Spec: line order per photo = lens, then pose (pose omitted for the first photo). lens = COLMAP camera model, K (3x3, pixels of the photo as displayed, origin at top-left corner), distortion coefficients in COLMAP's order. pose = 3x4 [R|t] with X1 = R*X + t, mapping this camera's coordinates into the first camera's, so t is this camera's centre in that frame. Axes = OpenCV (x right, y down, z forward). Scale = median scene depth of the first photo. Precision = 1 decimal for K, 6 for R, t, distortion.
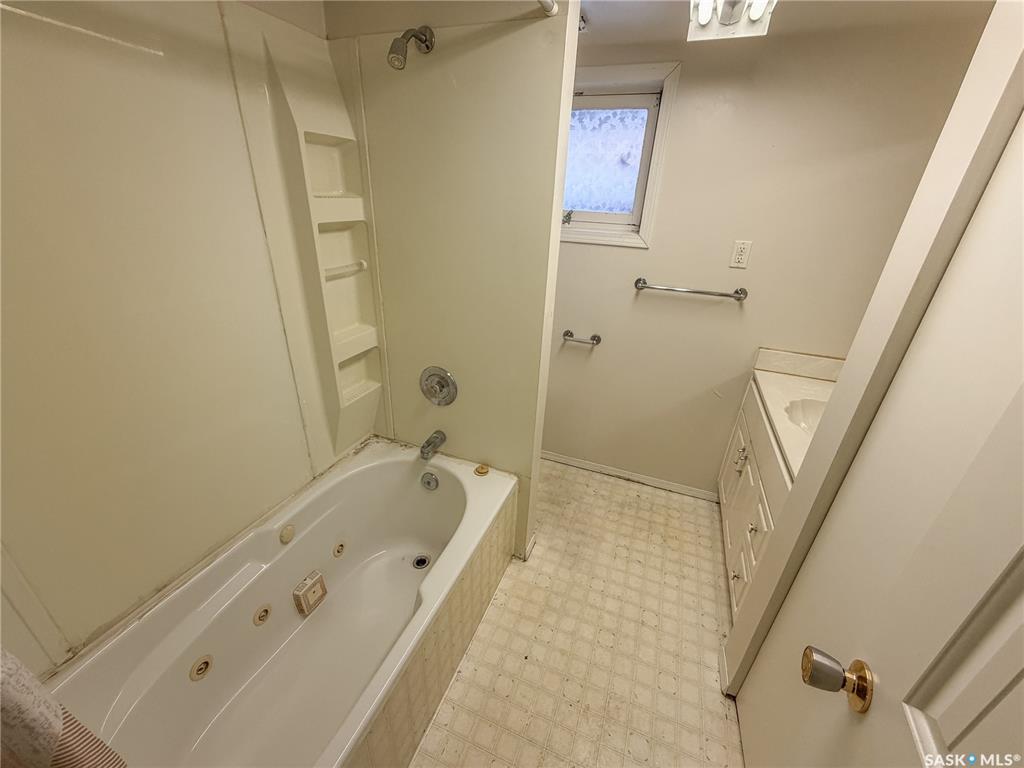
lens RADIAL K [[409.1, 0, 512.3], [0, 409.1, 383.6], [0, 0, 1]] dist [0.001117, -0.000391]
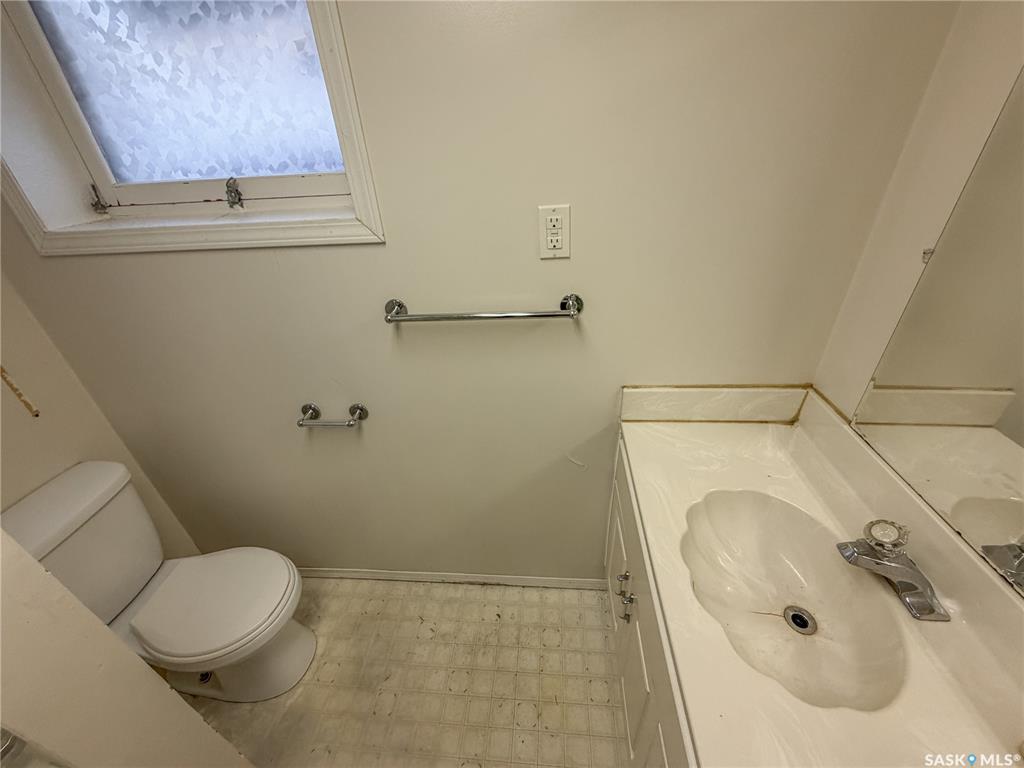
lens RADIAL K [[409.1, 0, 510.7], [0, 409.1, 384.2], [0, 0, 1]] dist [0.001117, -0.000391]
pose [[0.954643, -0.230318, 0.188705, 0.312544], [0.207069, 0.968955, 0.135085, -0.181432], [-0.213959, -0.089883, 0.972699, 0.428900]]
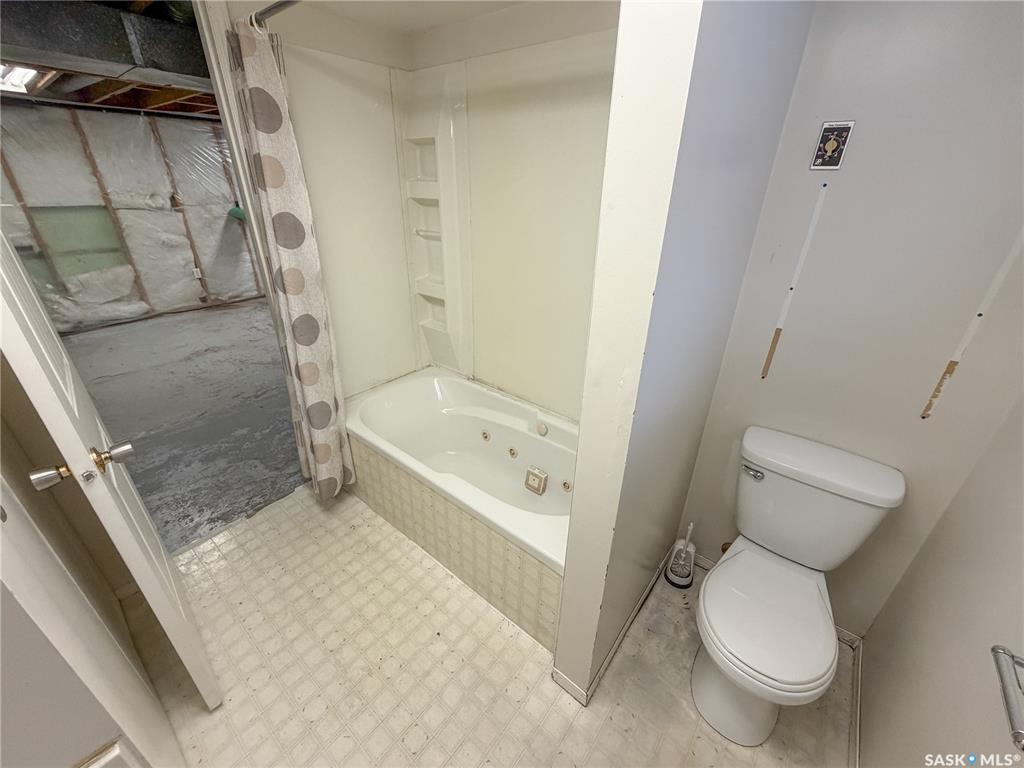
lens RADIAL K [[409.1, 0, 504.7], [0, 409.1, 380.9], [0, 0, 1]] dist [0.001117, -0.000391]
pose [[-0.308995, 0.372711, -0.874991, 0.463439], [-0.432823, 0.764111, 0.478328, -0.264232], [0.846868, 0.526517, -0.074789, 0.645667]]
